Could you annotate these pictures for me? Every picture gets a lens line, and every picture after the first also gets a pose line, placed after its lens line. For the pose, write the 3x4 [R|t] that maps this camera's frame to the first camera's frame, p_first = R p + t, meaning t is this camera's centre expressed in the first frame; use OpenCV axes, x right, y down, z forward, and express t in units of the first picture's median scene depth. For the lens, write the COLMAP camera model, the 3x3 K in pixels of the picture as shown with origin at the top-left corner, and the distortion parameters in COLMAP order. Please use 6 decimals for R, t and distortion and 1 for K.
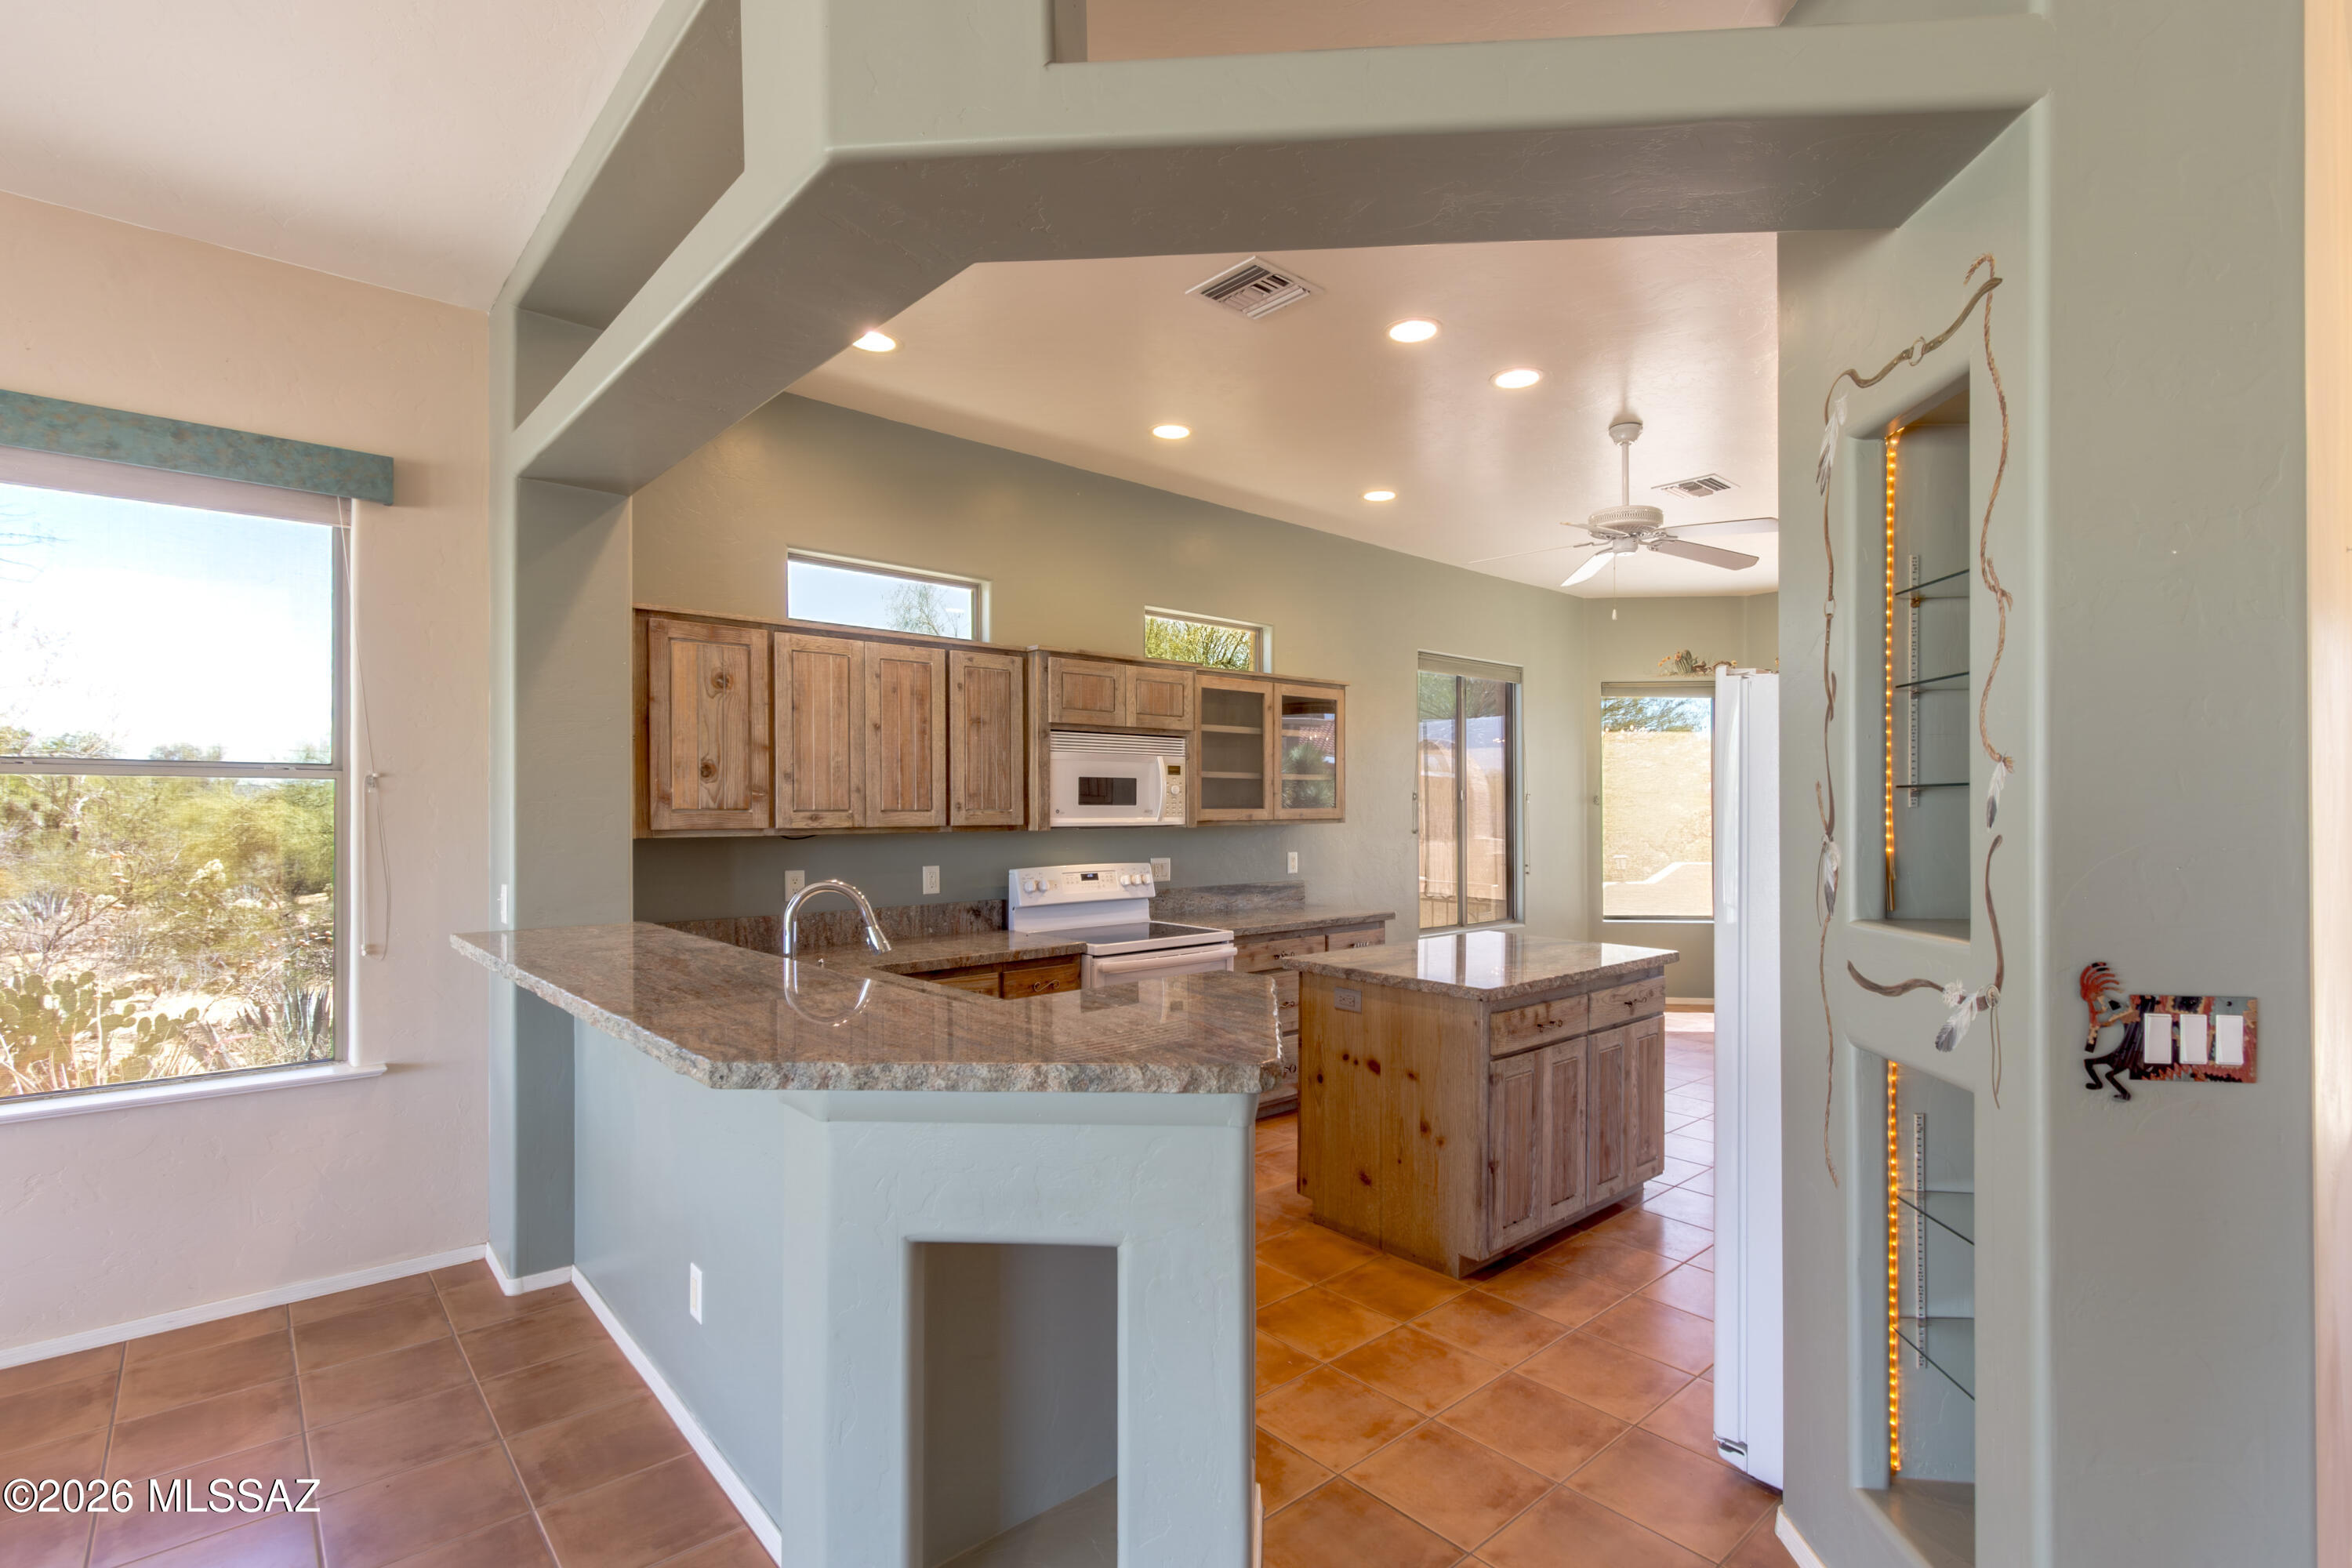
lens RADIAL K [[1102.7, 0, 1180.5], [0, 1102.7, 798.0], [0, 0, 1]] dist [-0.000717, -0.000124]
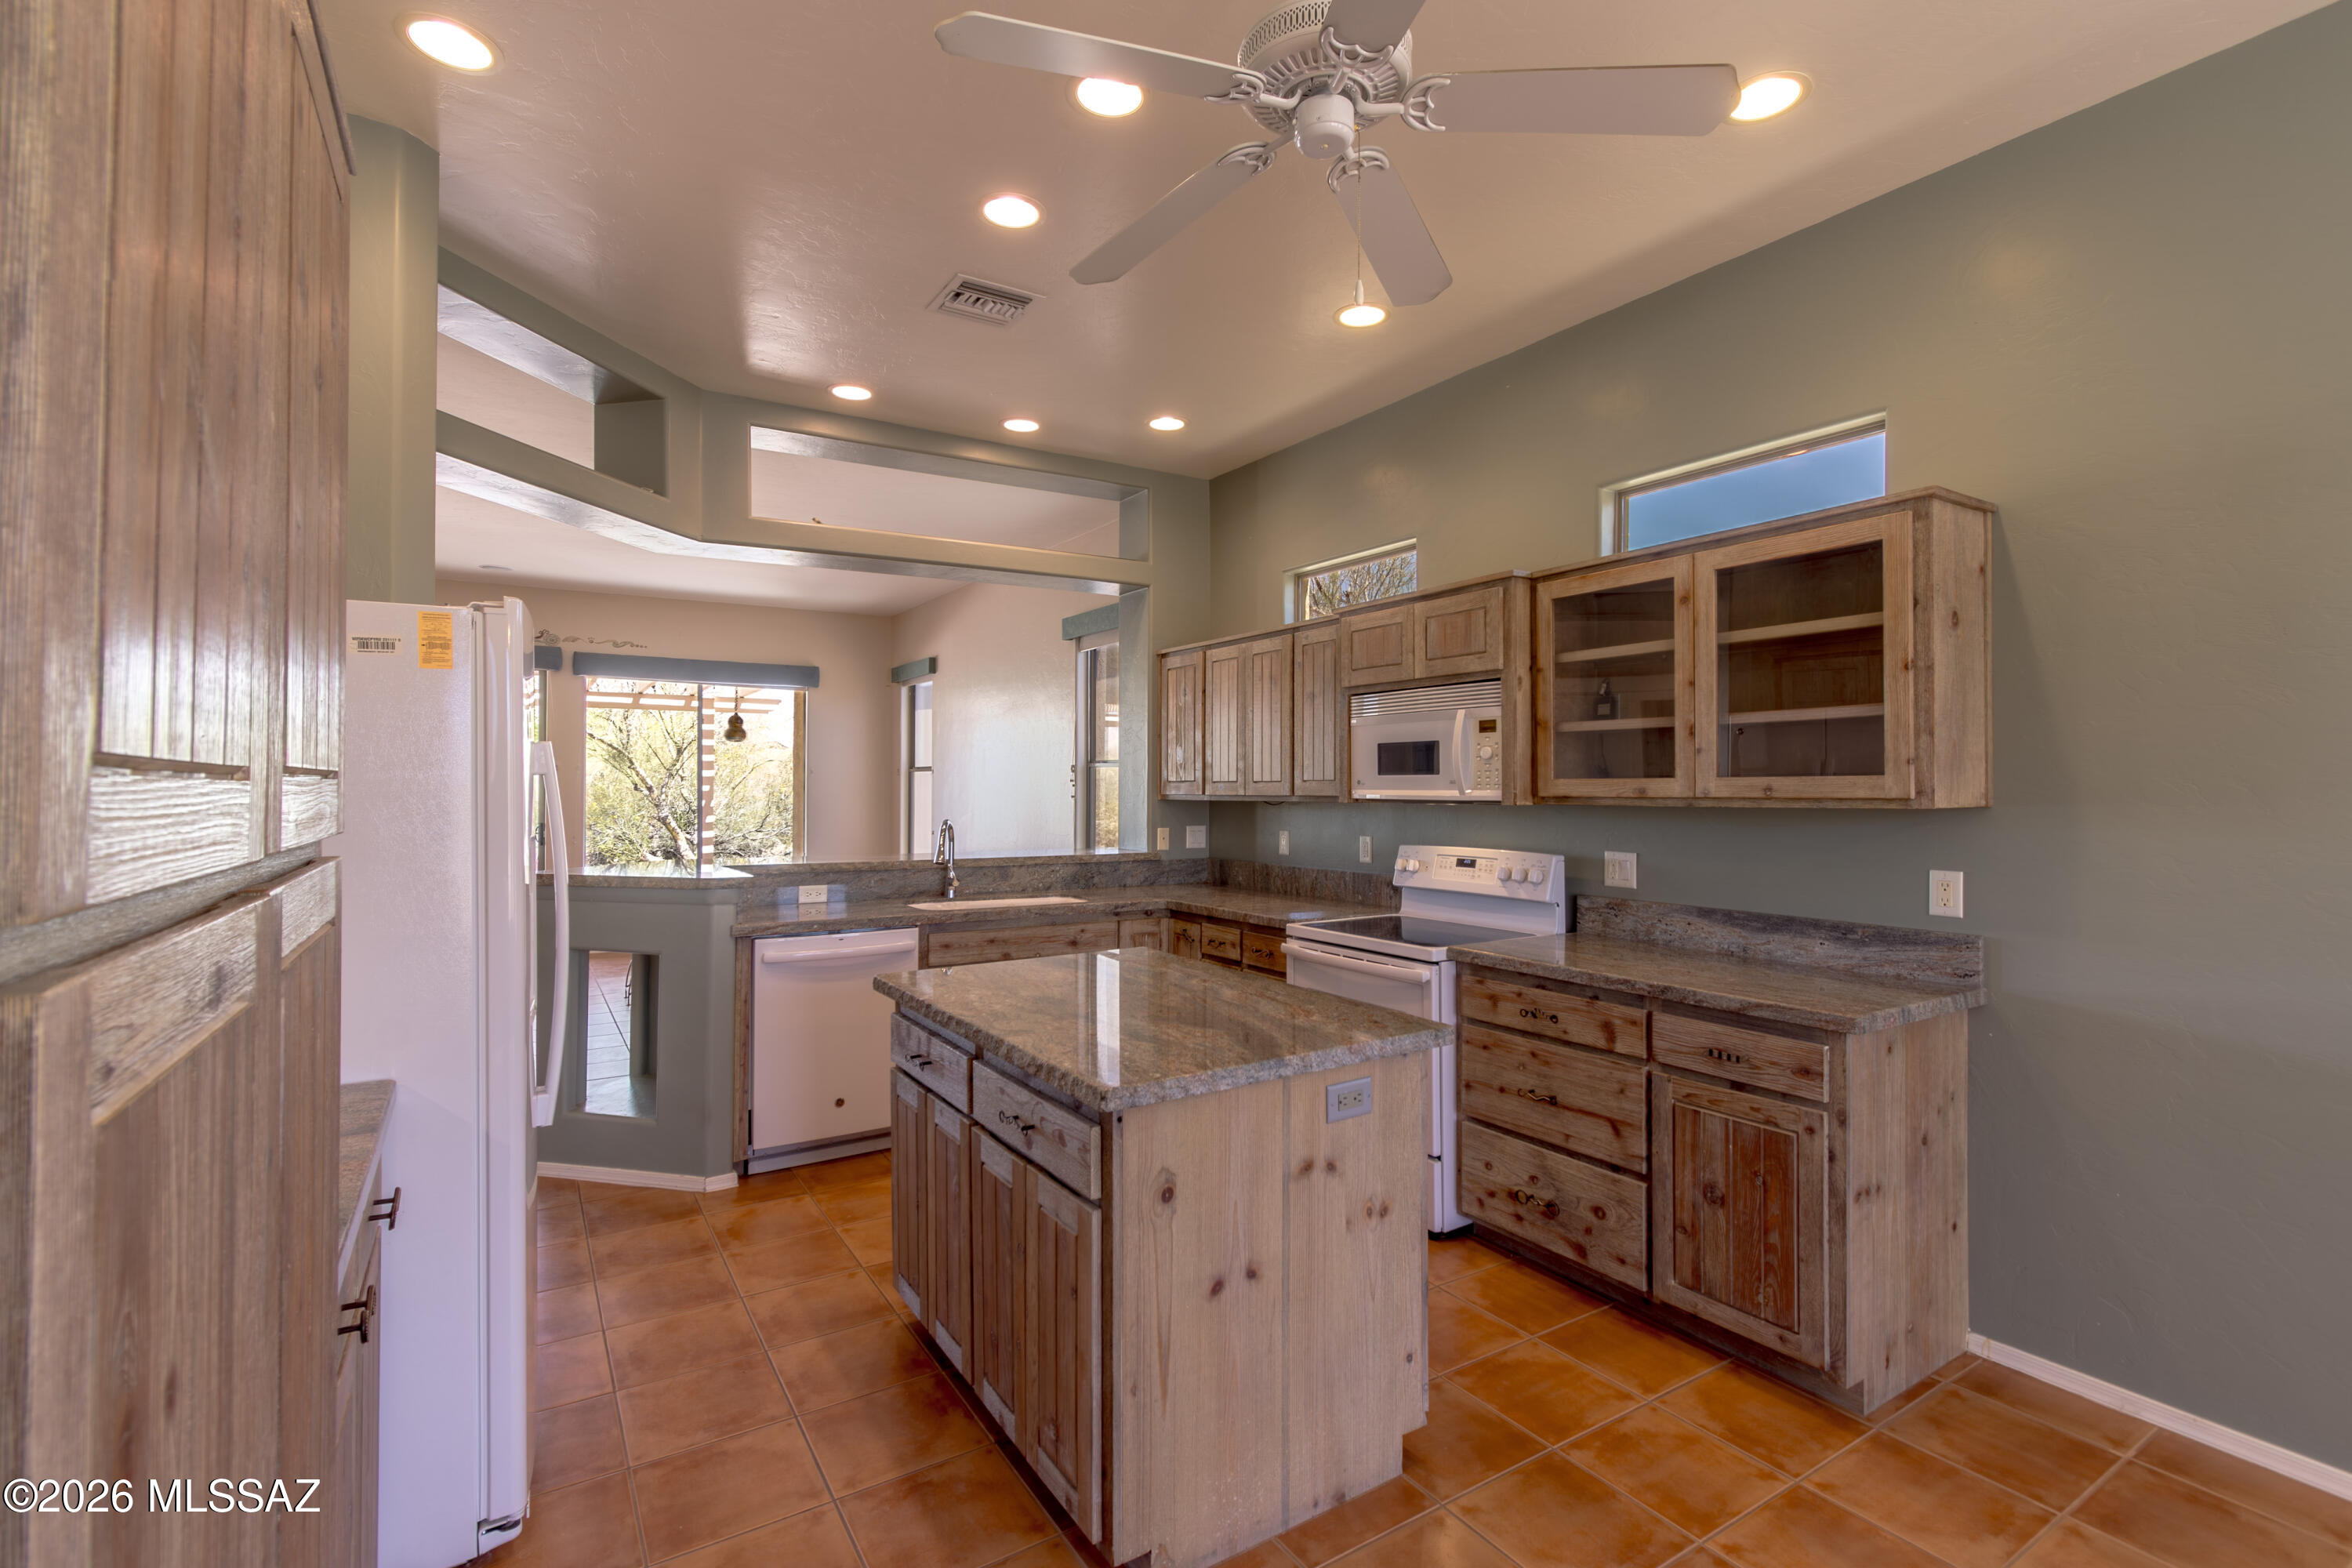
lens RADIAL K [[1069.3, 0, 1228.7], [0, 1069.3, 811.7], [0, 0, 1]] dist [0.000450, 0.000052]
pose [[-0.133093, 0.021285, -0.990875, 0.792946], [0.002972, 0.999773, 0.021077, 0.017637], [0.991099, -0.000140, -0.133126, 1.016903]]
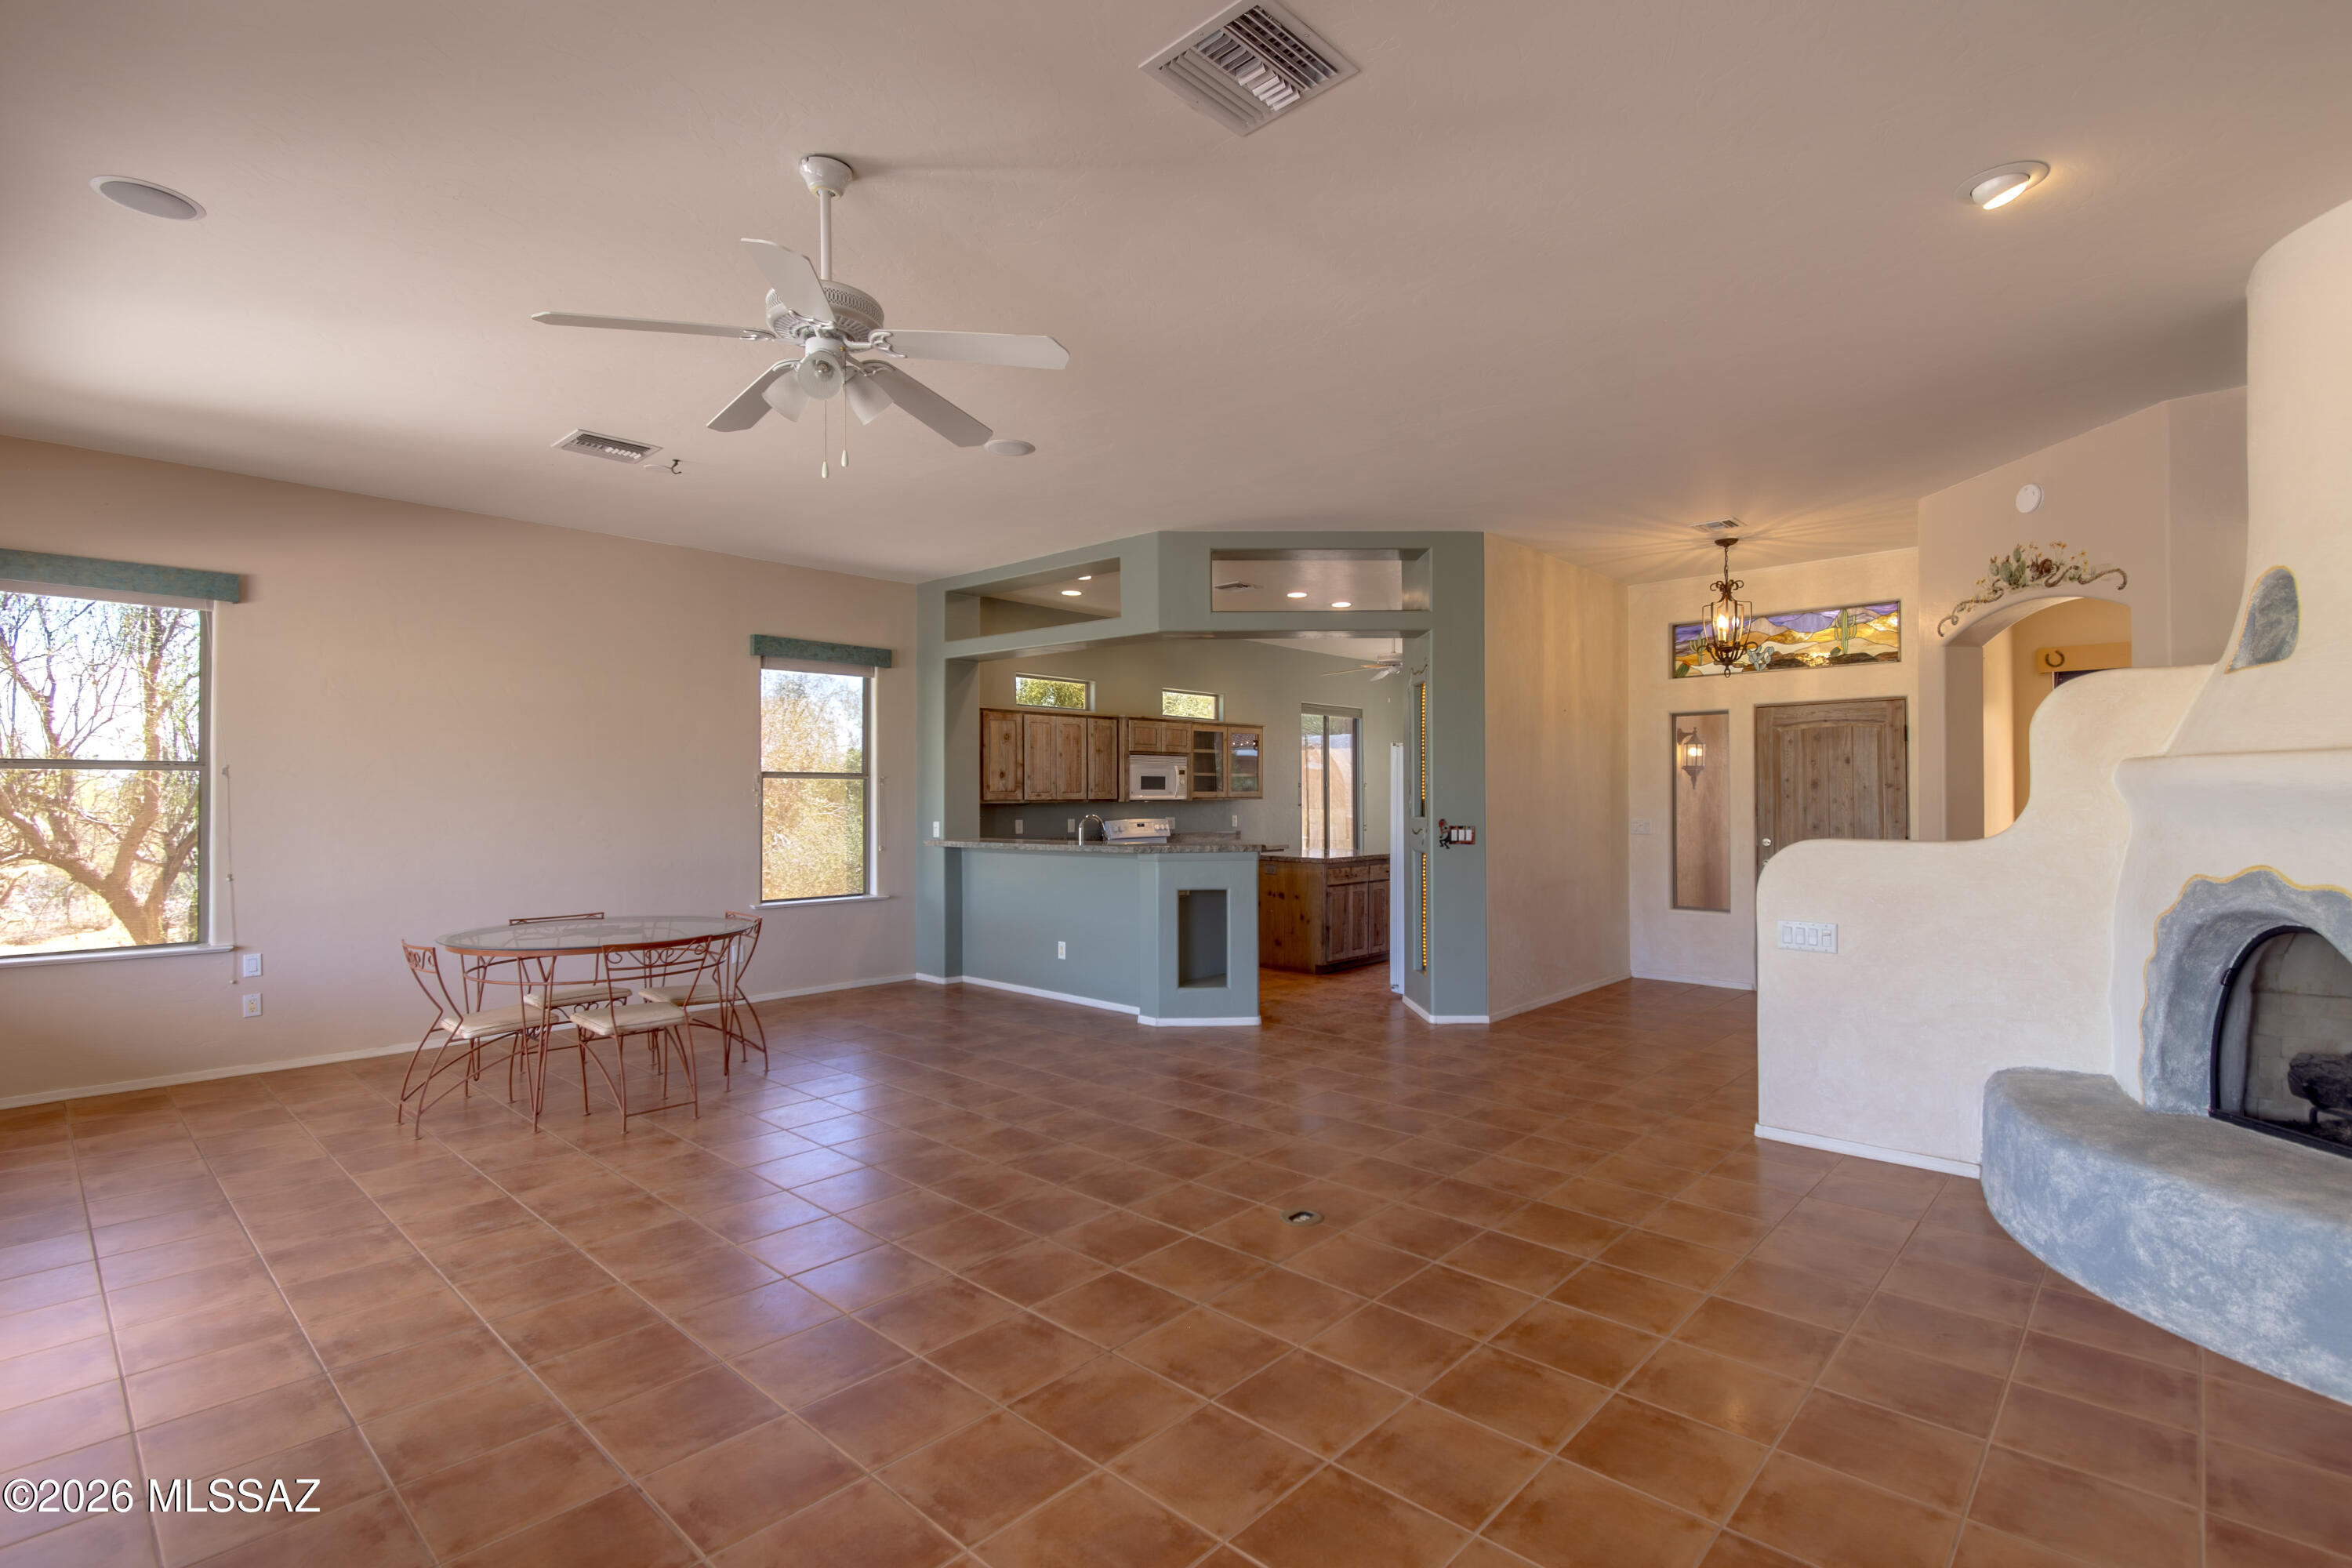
lens RADIAL K [[1102.7, 0, 1180.5], [0, 1102.7, 798.0], [0, 0, 1]] dist [-0.000717, -0.000124]
pose [[0.994779, -0.006246, 0.101865, -0.239076], [0.005349, 0.999945, 0.009076, 0.004216], [-0.101916, -0.008483, 0.994757, -1.139526]]
